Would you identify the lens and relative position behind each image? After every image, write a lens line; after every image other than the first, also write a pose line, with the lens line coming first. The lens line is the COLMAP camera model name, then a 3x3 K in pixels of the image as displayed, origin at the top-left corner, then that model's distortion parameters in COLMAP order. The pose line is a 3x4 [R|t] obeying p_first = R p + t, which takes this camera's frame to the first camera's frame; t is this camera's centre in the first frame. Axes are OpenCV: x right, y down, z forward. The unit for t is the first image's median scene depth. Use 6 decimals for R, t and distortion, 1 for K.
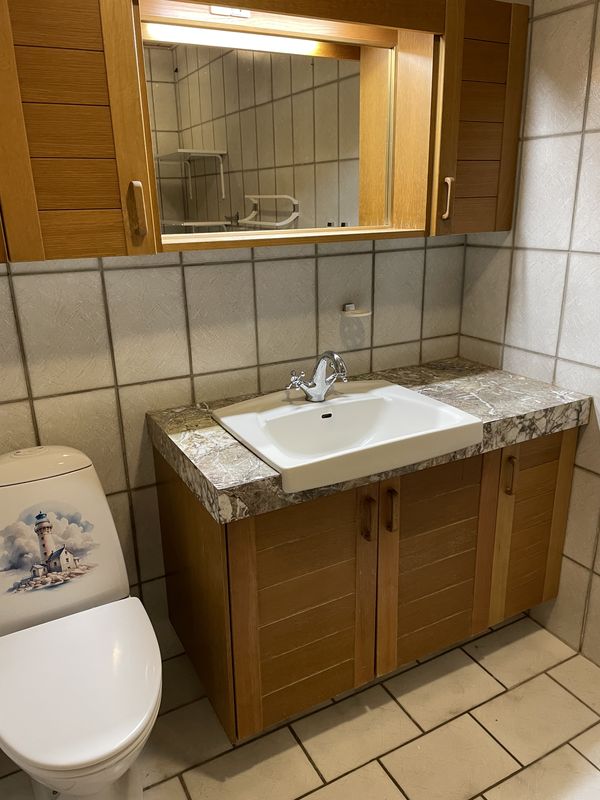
lens RADIAL K [[603.0, 0, 298.3], [0, 603.0, 401.6], [0, 0, 1]] dist [0.080974, -0.107904]
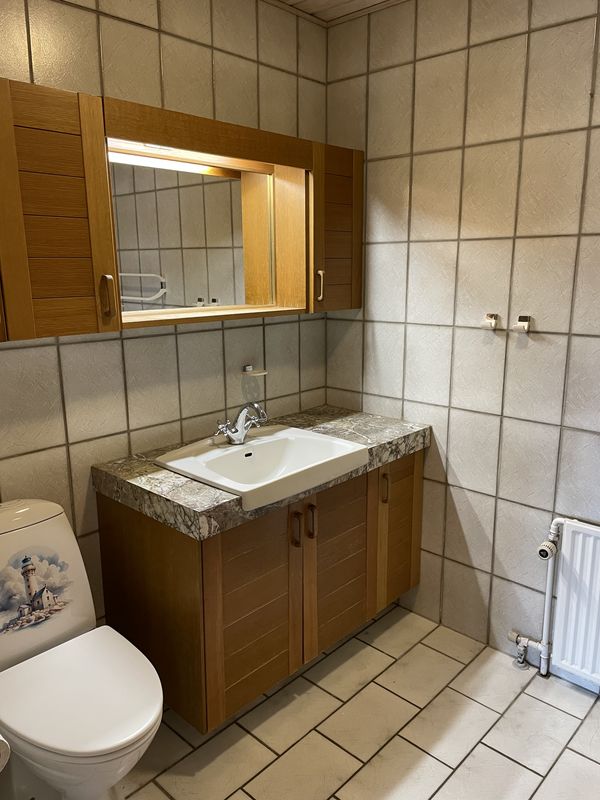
lens RADIAL K [[603.0, 0, 298.0], [0, 603.0, 401.7], [0, 0, 1]] dist [0.080974, -0.107904]
pose [[0.949058, -0.055832, 0.310114, -0.233005], [0.087876, 0.992027, -0.090330, 0.036010], [-0.302599, 0.112980, 0.946398, -0.217152]]
